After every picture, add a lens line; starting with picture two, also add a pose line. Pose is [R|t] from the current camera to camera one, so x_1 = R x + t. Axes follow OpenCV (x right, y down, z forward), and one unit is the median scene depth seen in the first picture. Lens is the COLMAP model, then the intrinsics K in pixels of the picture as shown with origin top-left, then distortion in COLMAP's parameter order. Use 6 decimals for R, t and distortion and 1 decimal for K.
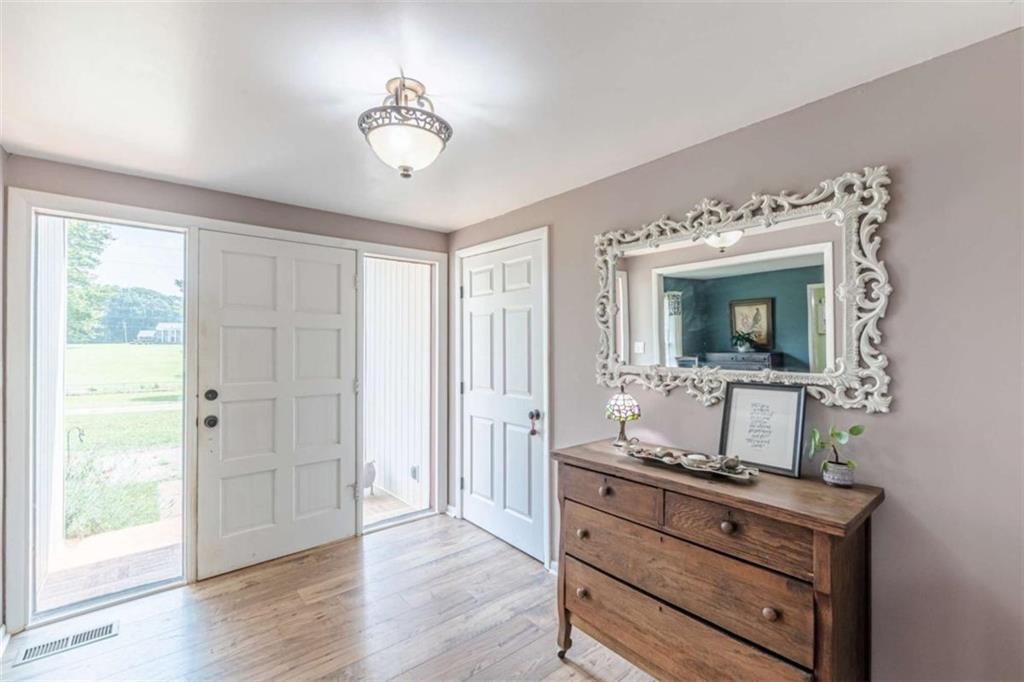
lens RADIAL K [[450.4, 0, 511.4], [0, 450.4, 340.8], [0, 0, 1]] dist [-0.000811, -0.000073]
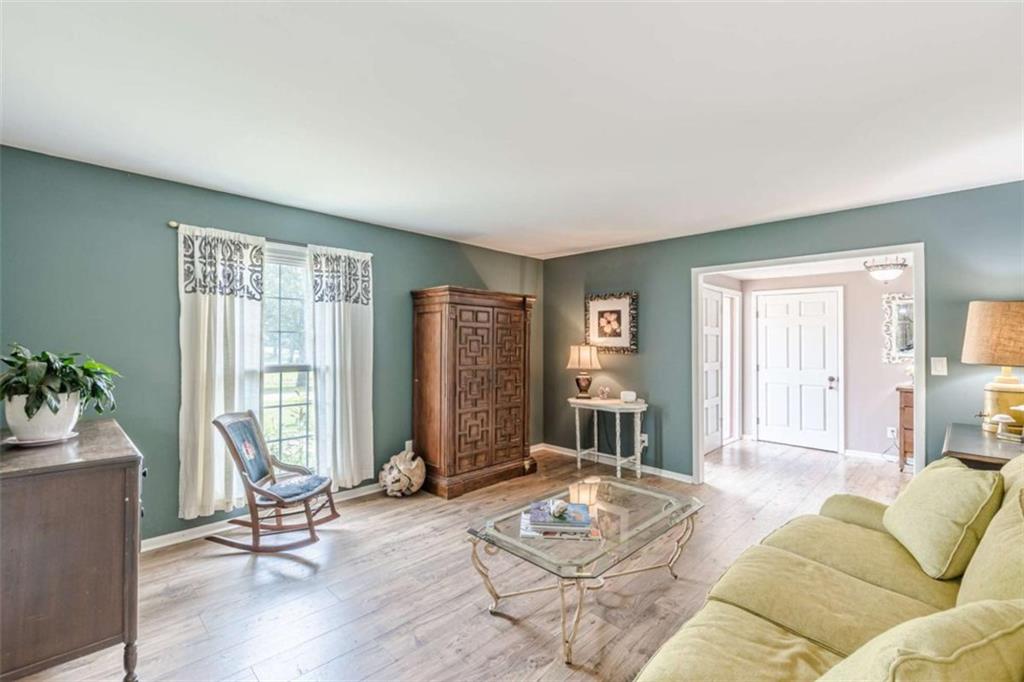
lens RADIAL K [[450.4, 0, 512.8], [0, 450.4, 341.0], [0, 0, 1]] dist [-0.000811, -0.000073]
pose [[0.996130, 0.003178, 0.087834, -1.802108], [-0.003554, 0.999985, 0.004131, -0.009739], [-0.087820, -0.004427, 0.996127, -1.020707]]
